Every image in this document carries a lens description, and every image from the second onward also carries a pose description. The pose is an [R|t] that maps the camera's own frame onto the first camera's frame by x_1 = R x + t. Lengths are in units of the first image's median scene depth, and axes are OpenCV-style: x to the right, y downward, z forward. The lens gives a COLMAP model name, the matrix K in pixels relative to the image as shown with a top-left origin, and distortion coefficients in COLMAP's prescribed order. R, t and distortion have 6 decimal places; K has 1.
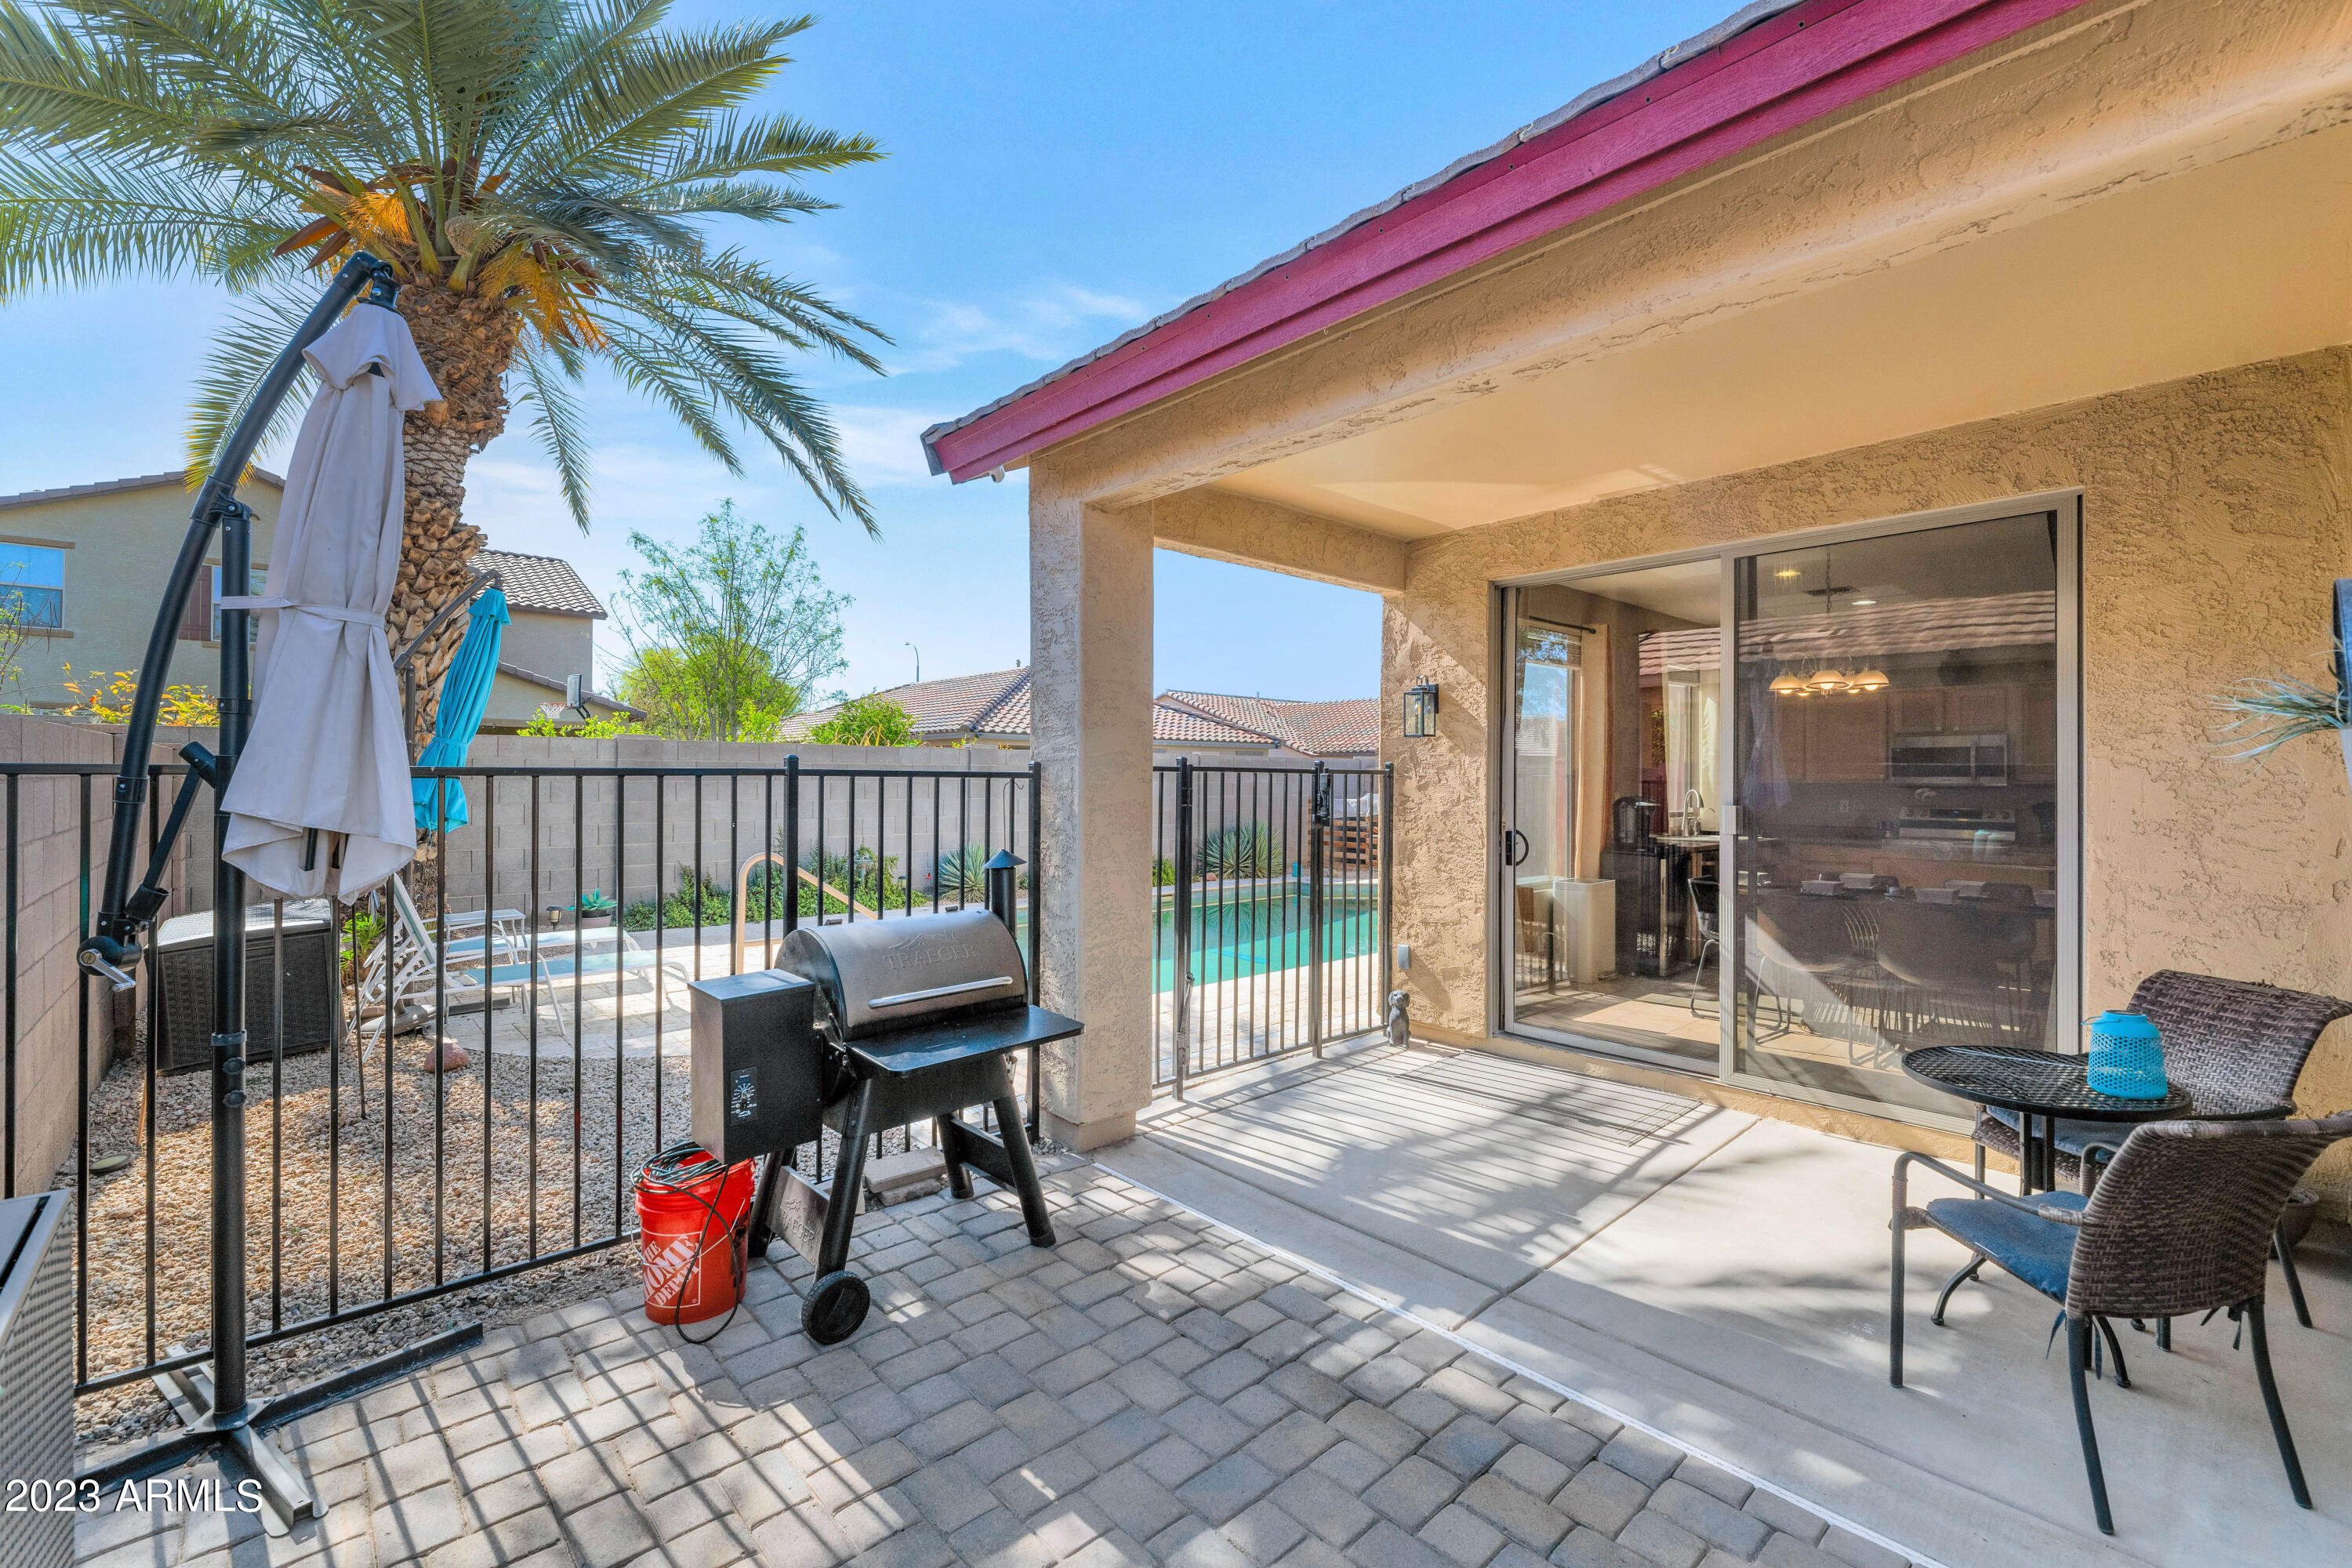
lens RADIAL K [[1002.4, 0, 1165.9], [0, 1002.4, 776.1], [0, 0, 1]] dist [-0.001475, -0.000039]
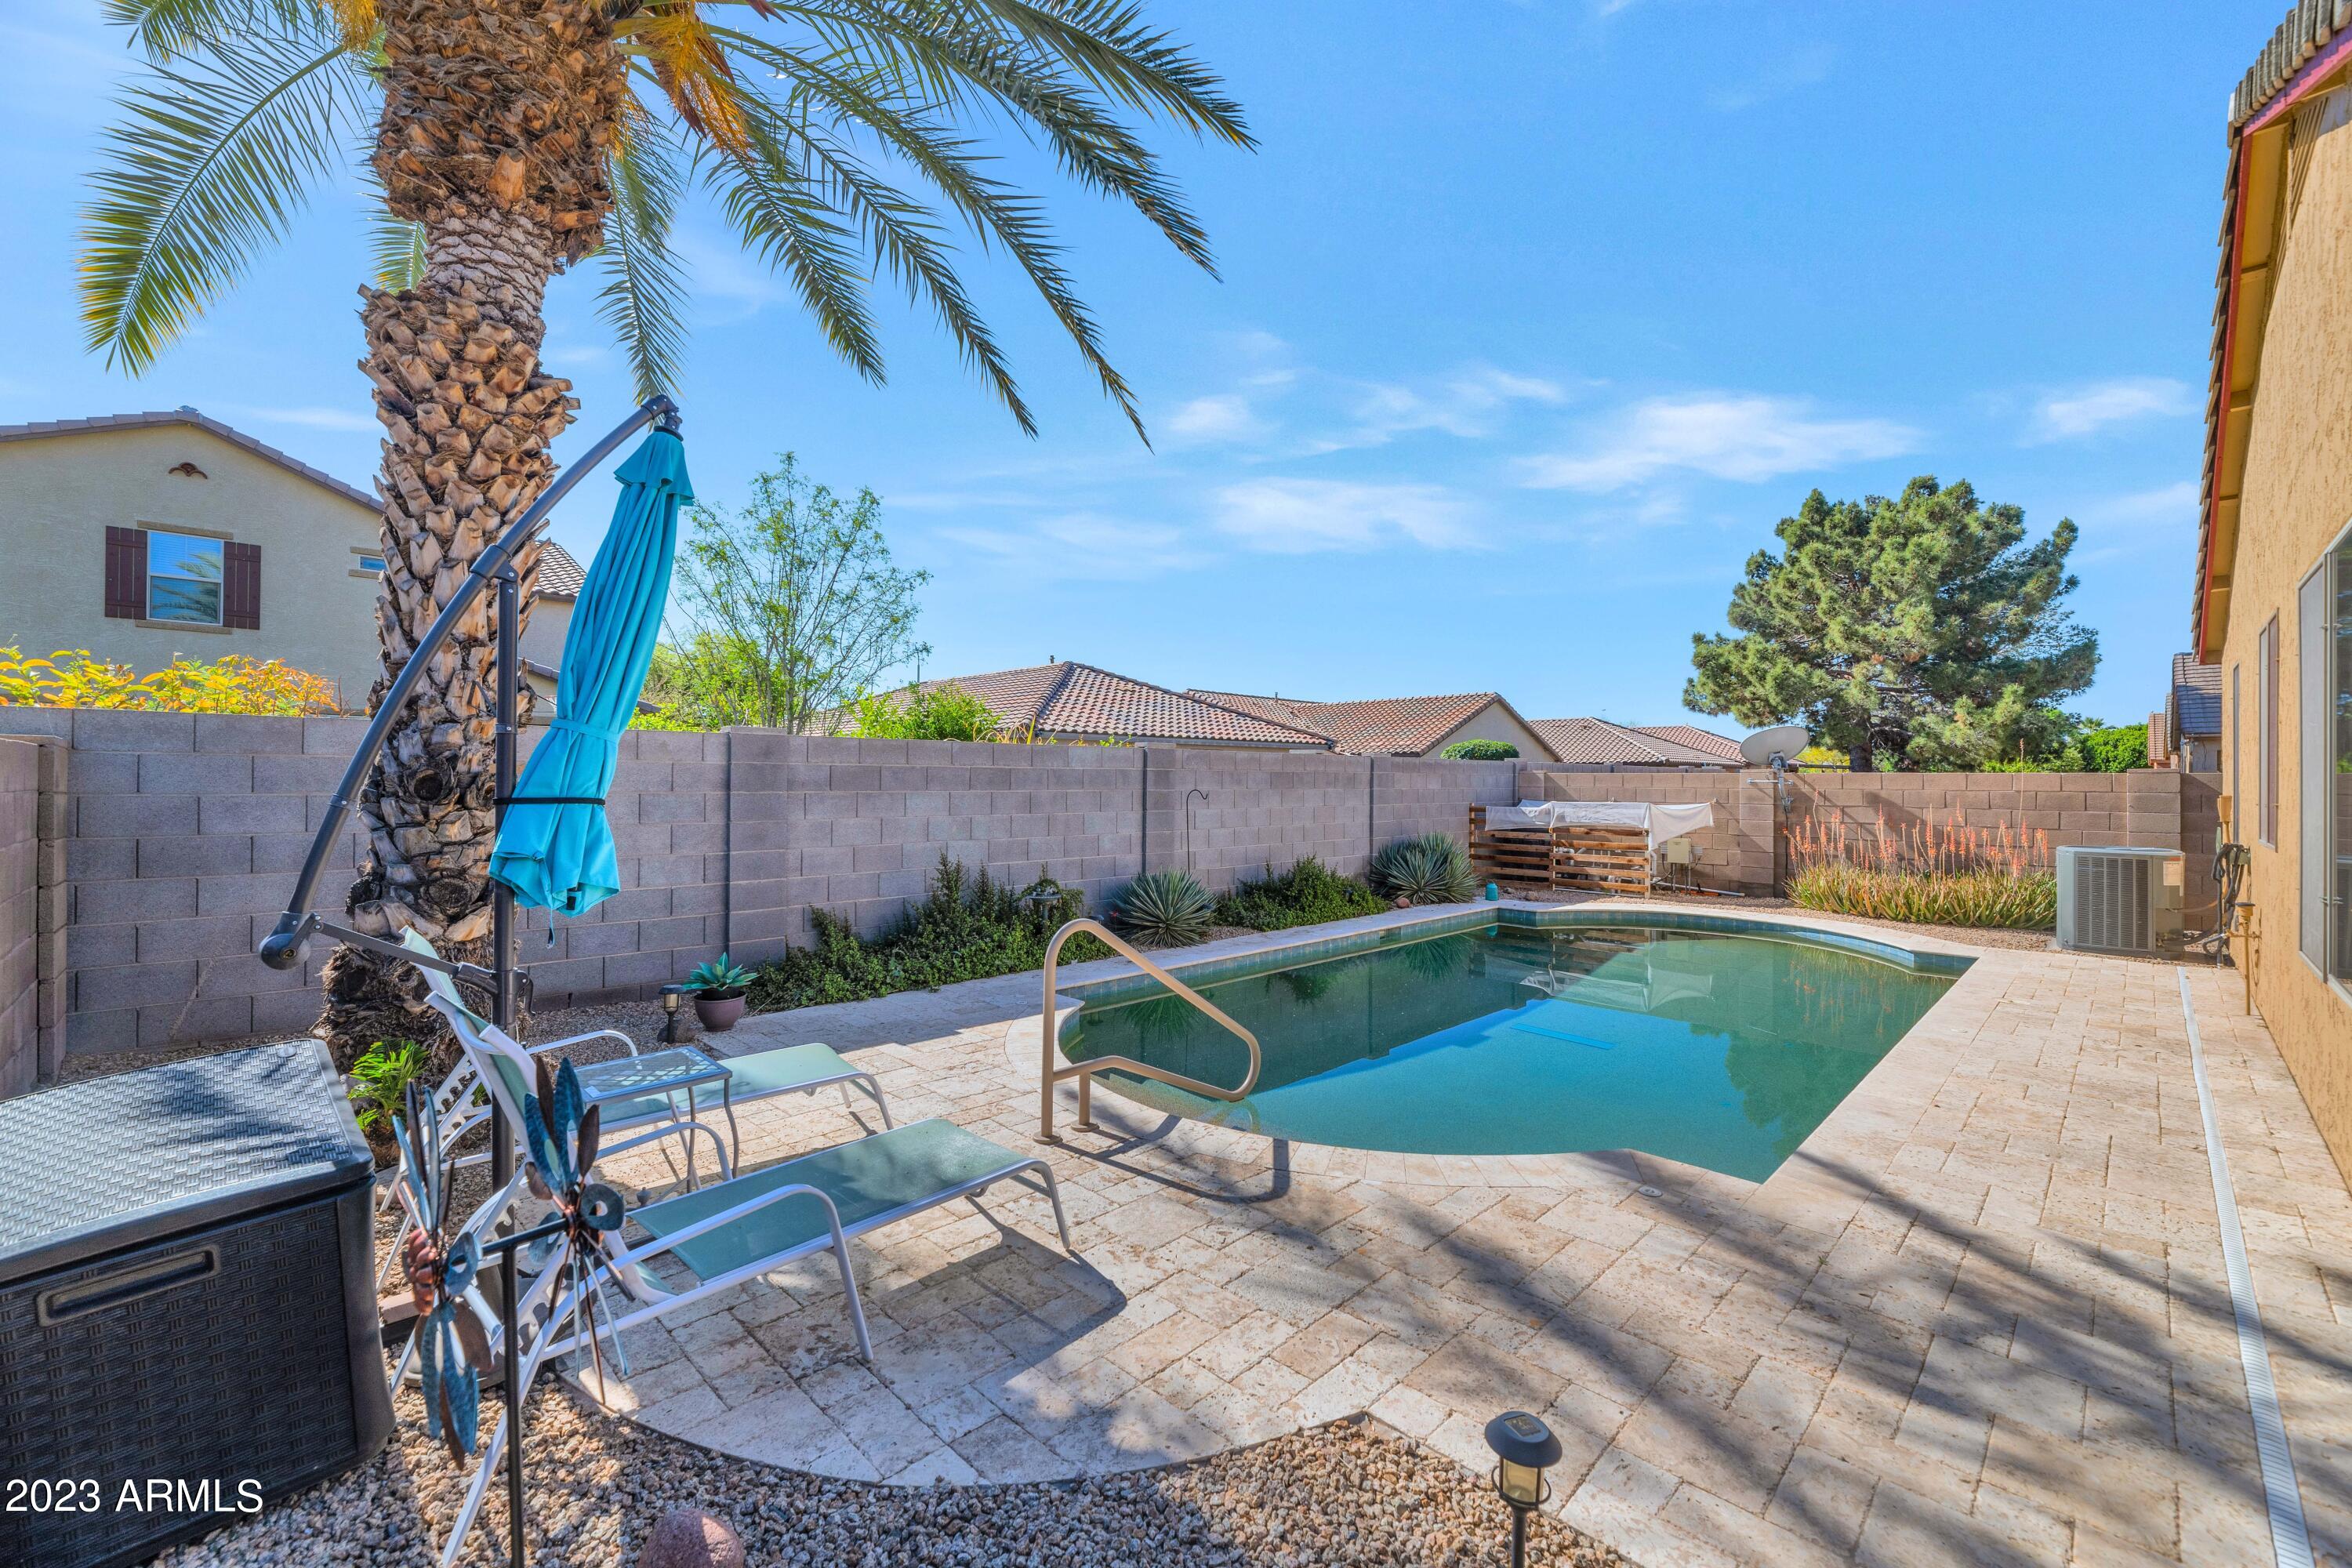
lens RADIAL K [[977.9, 0, 1189.1], [0, 977.9, 777.8], [0, 0, 1]] dist [0.000213, 0.000065]
pose [[0.998865, 0.001604, 0.047601, -0.342537], [-0.001653, 0.999998, 0.000985, -0.009525], [-0.047599, -0.001063, 0.998866, 0.391953]]
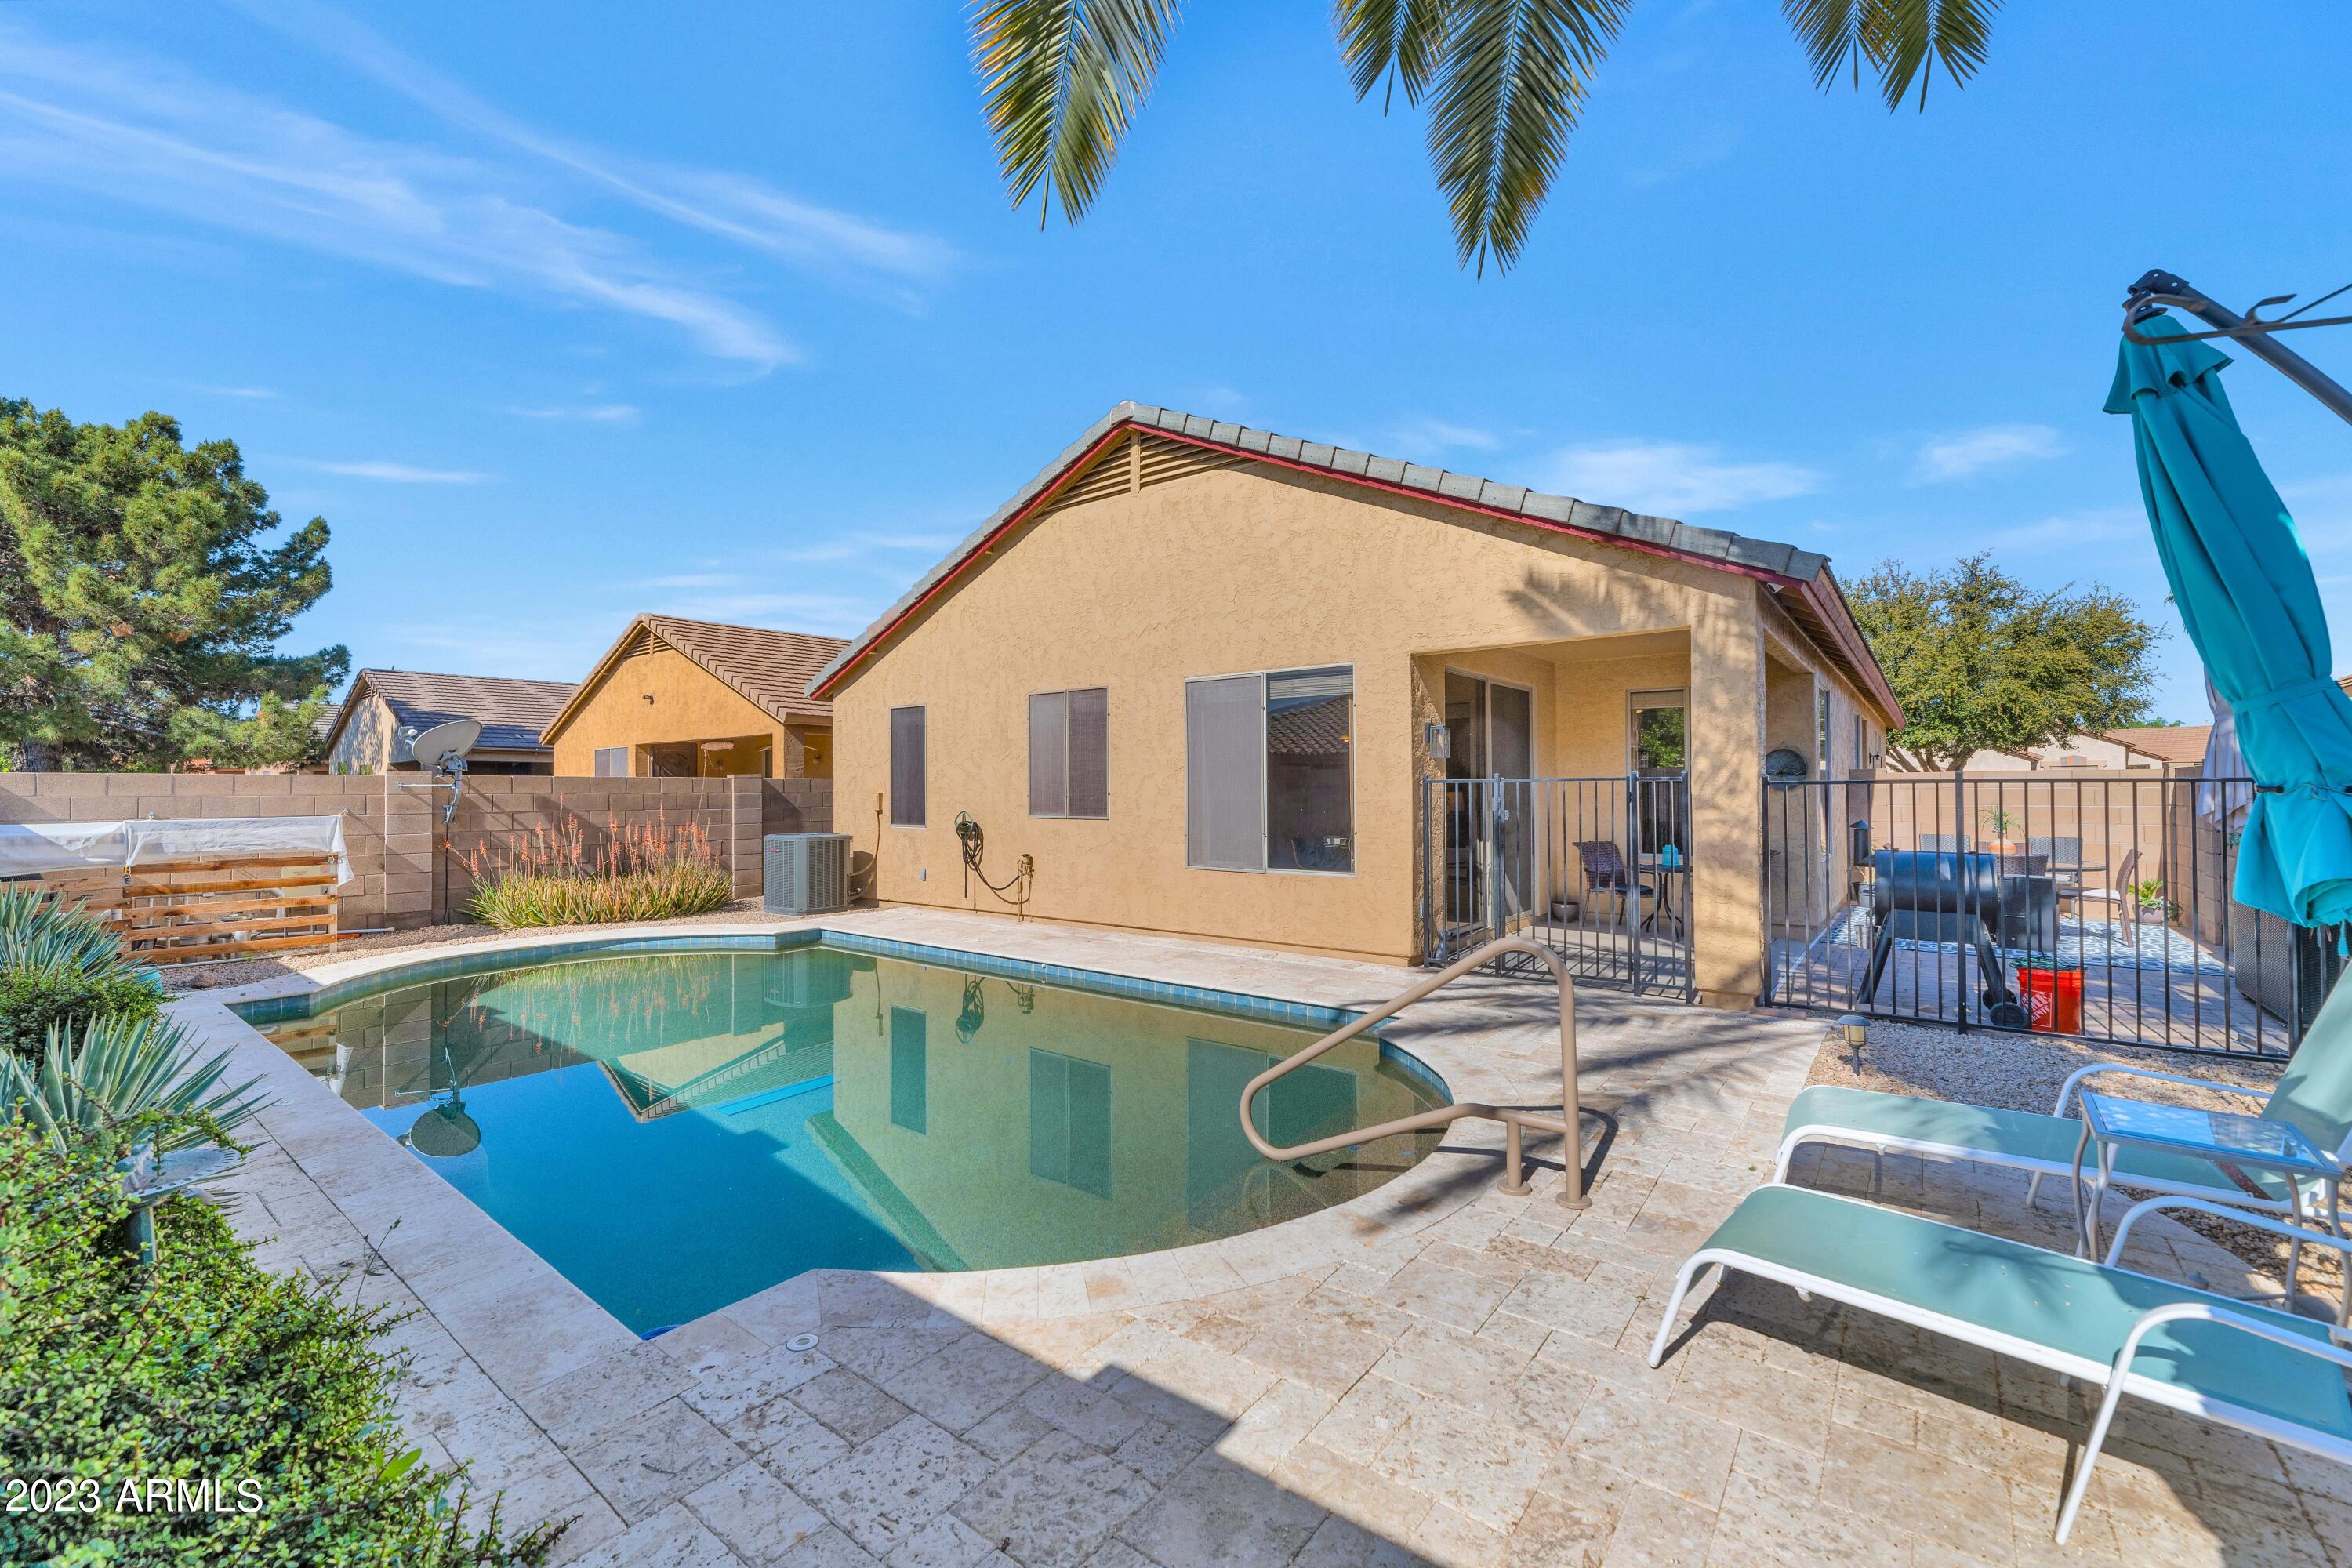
lens RADIAL K [[977.9, 0, 1189.1], [0, 977.9, 777.8], [0, 0, 1]] dist [0.000213, 0.000065]
pose [[-0.196760, 0.013578, 0.980358, -1.067913], [0.002130, 0.999908, -0.013421, 0.014825], [-0.980449, -0.000552, -0.196770, 1.673738]]
